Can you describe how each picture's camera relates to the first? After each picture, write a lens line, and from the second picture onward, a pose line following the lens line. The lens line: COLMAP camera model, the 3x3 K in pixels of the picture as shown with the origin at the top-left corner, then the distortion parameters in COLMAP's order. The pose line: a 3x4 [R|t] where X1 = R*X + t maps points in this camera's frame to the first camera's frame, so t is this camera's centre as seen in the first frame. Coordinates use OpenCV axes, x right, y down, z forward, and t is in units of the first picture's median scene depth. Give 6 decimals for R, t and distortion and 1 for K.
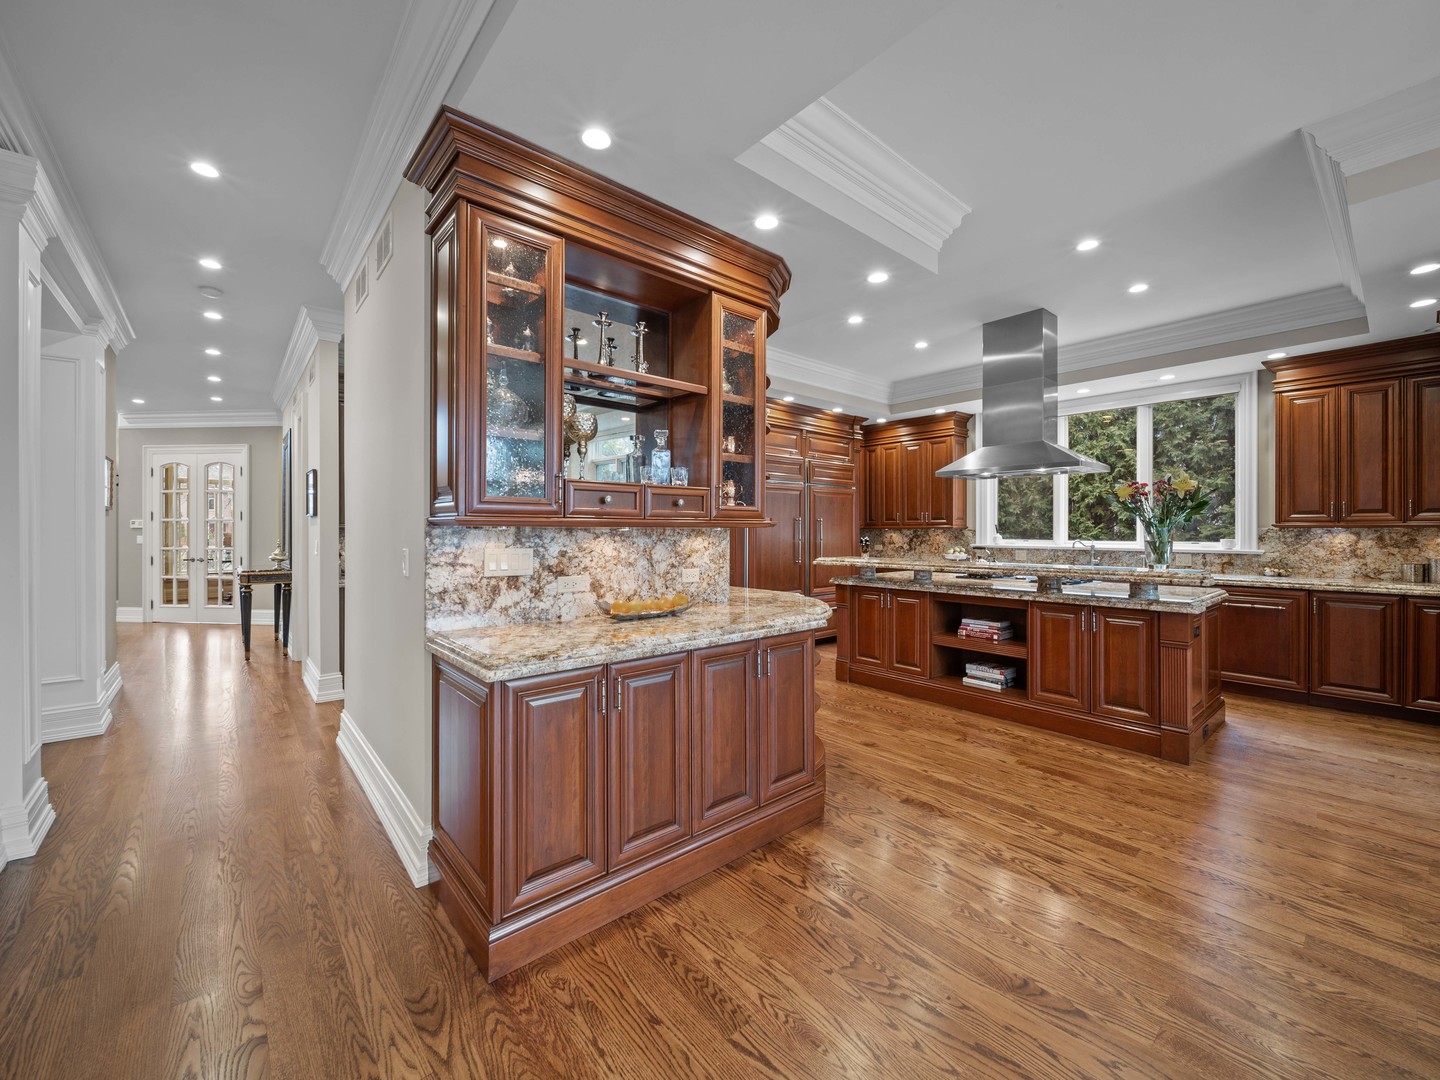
lens RADIAL K [[578.8, 0, 683.9], [0, 578.8, 533.1], [0, 0, 1]] dist [0.000106, -0.001505]
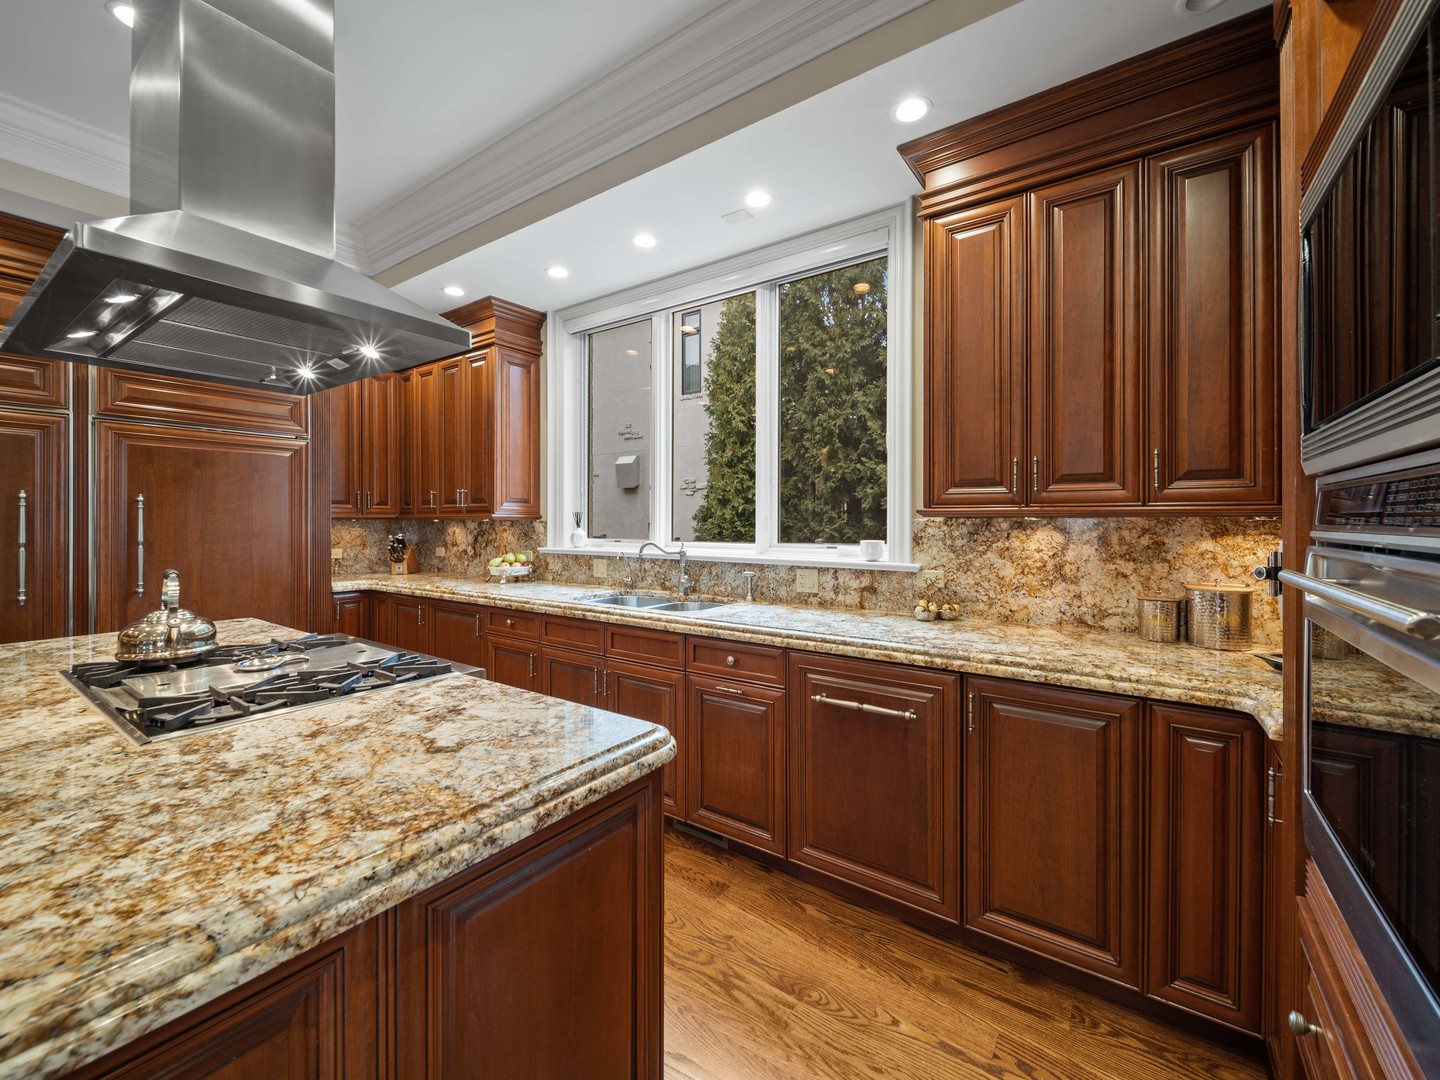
lens RADIAL K [[578.8, 0, 730.4], [0, 578.8, 525.0], [0, 0, 1]] dist [0.000106, -0.001505]
pose [[0.960615, -0.001455, 0.277877, 0.783717], [0.001067, 0.999998, 0.001549, -0.004354], [-0.277879, -0.001191, 0.960615, 0.631712]]
